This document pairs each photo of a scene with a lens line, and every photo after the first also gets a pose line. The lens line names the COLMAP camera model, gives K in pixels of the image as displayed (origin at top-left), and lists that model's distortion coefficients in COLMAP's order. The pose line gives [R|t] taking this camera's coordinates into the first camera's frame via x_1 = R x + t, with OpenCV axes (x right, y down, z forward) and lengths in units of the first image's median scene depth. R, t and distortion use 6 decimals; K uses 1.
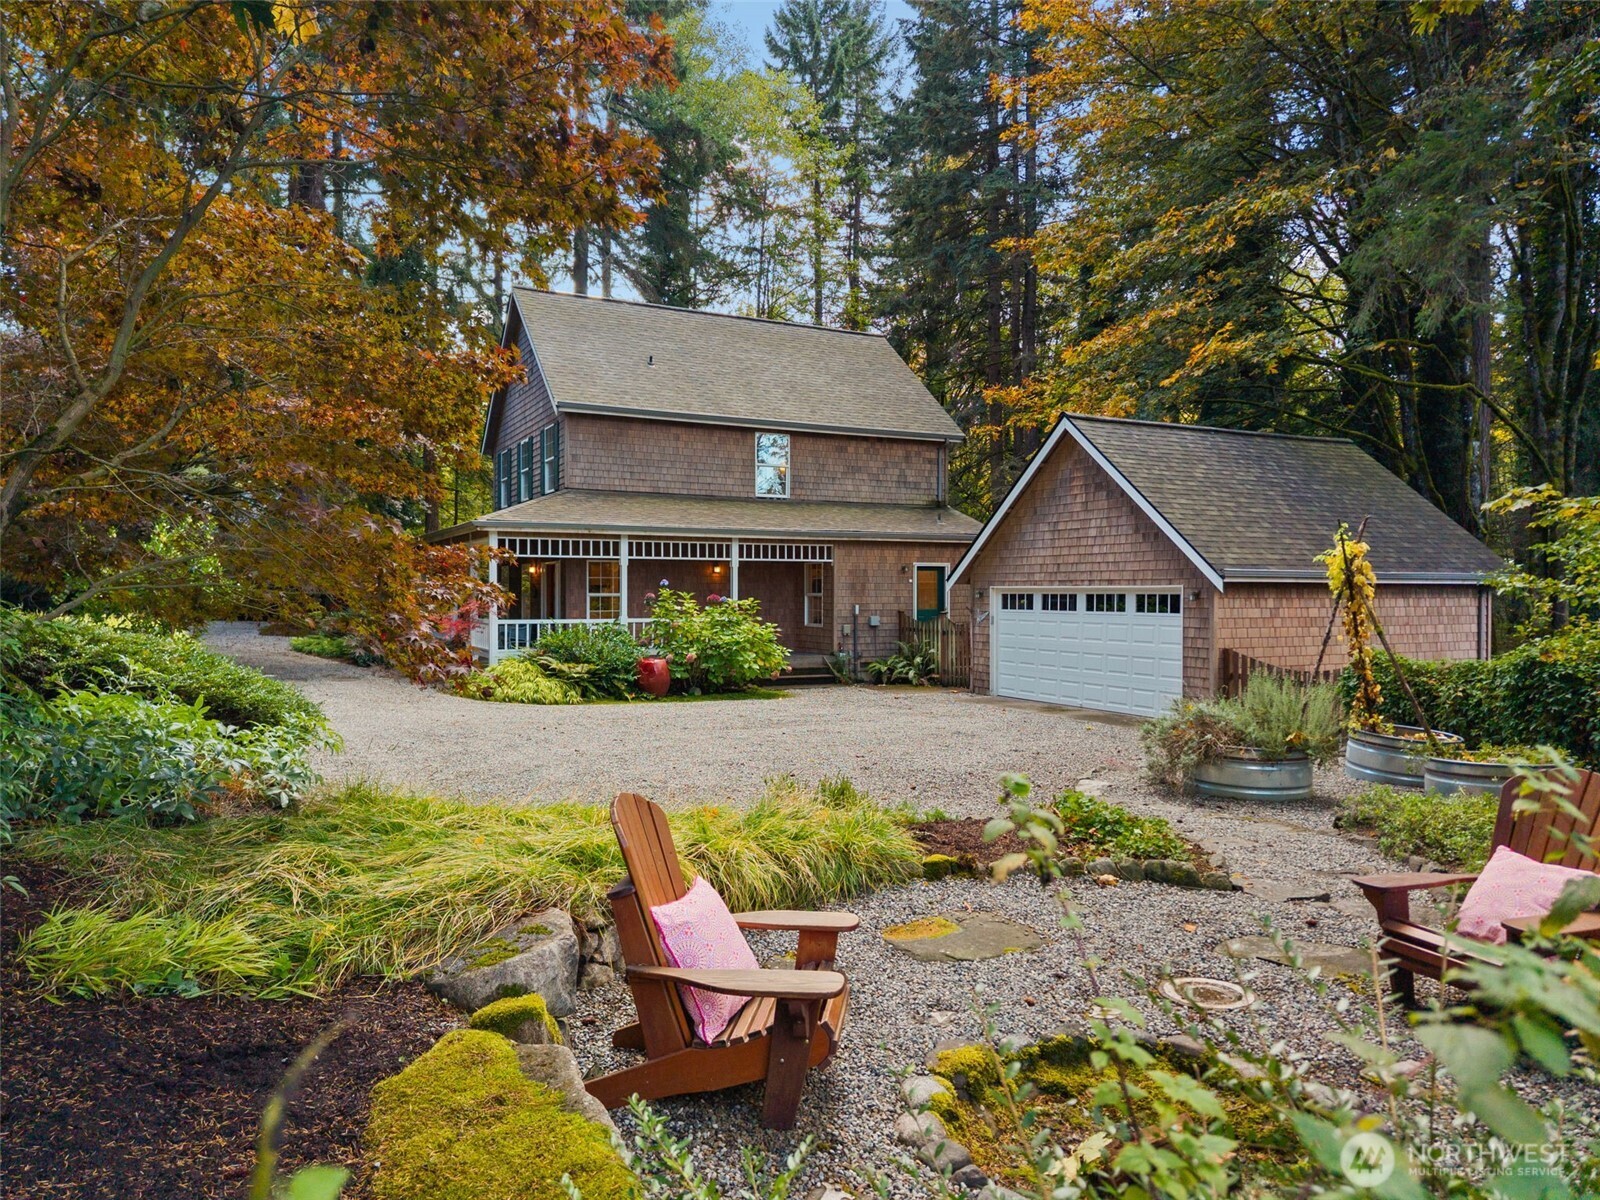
lens RADIAL K [[1057.7, 0, 800.0], [0, 1057.7, 600.0], [0, 0, 1]] dist [0.000749, 0.000132]
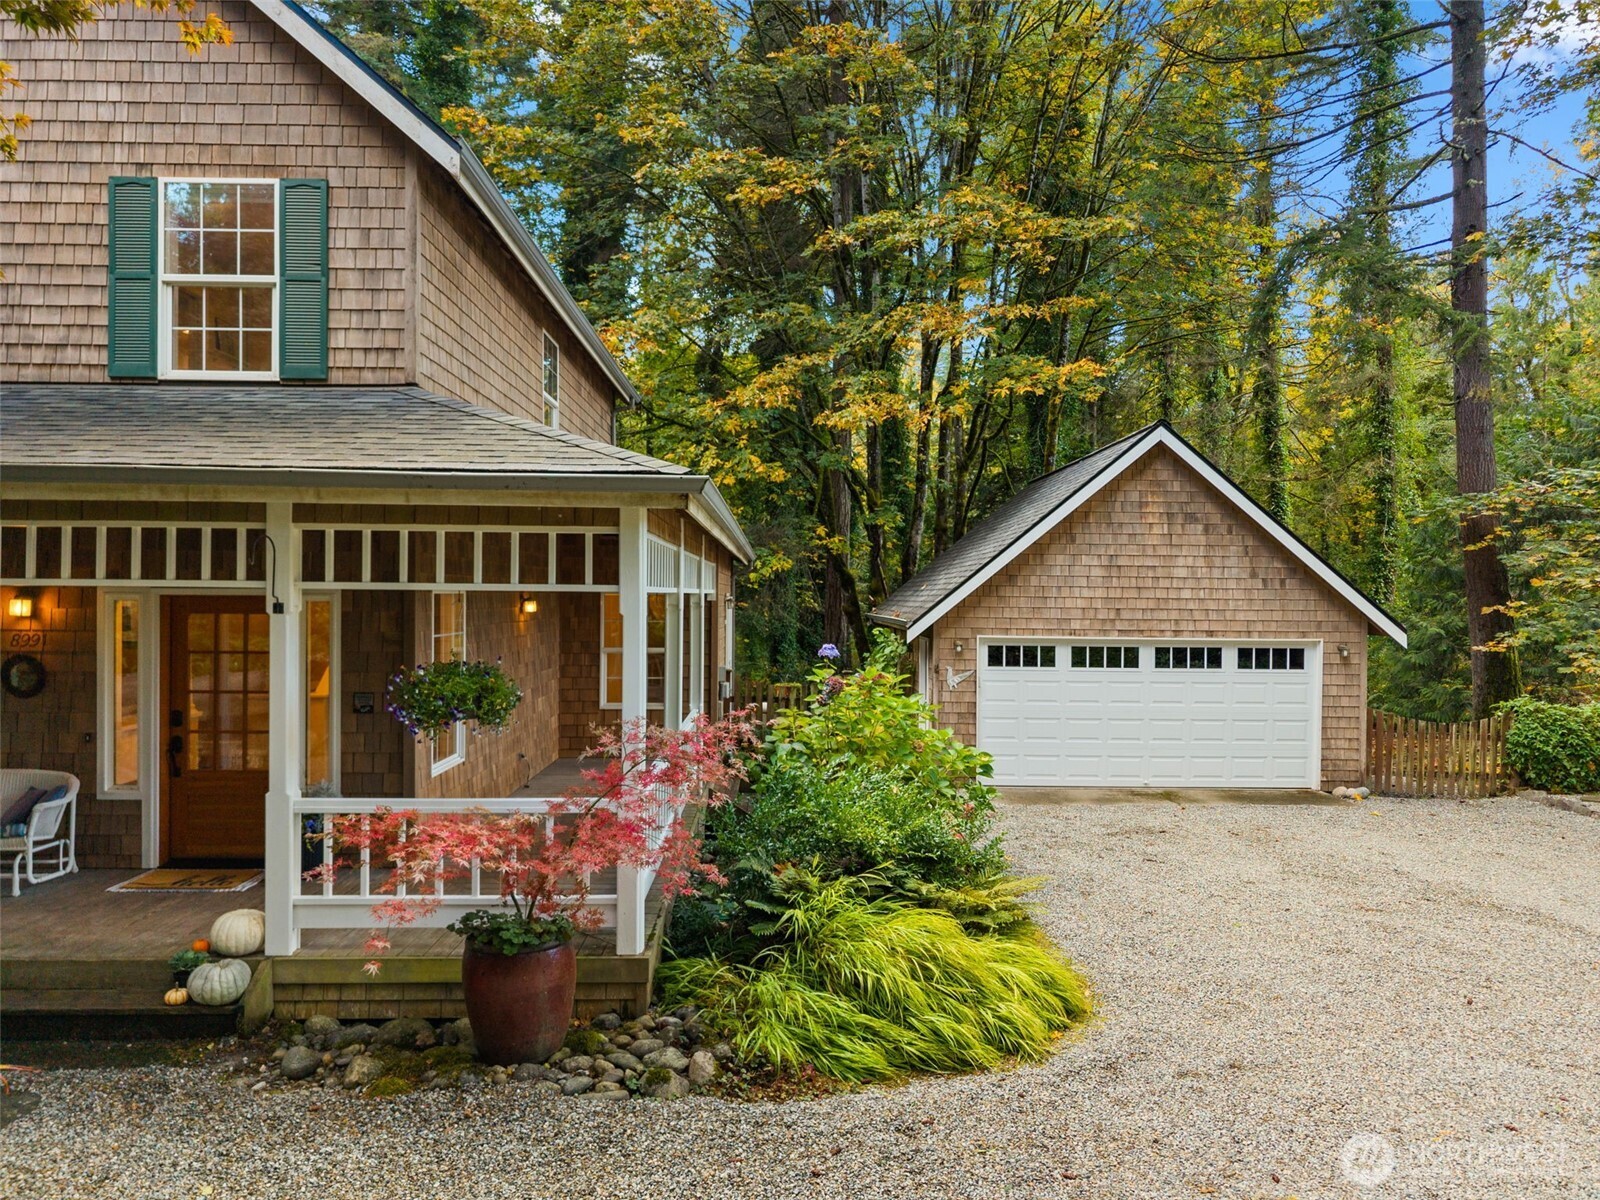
lens RADIAL K [[1057.7, 0, 800.0], [0, 1057.7, 600.0], [0, 0, 1]] dist [0.000749, 0.000132]
pose [[0.426941, -0.000936, 0.904279, -0.581412], [0.001427, 0.999999, 0.000361, -0.042746], [-0.904279, 0.001136, 0.426941, 0.904945]]
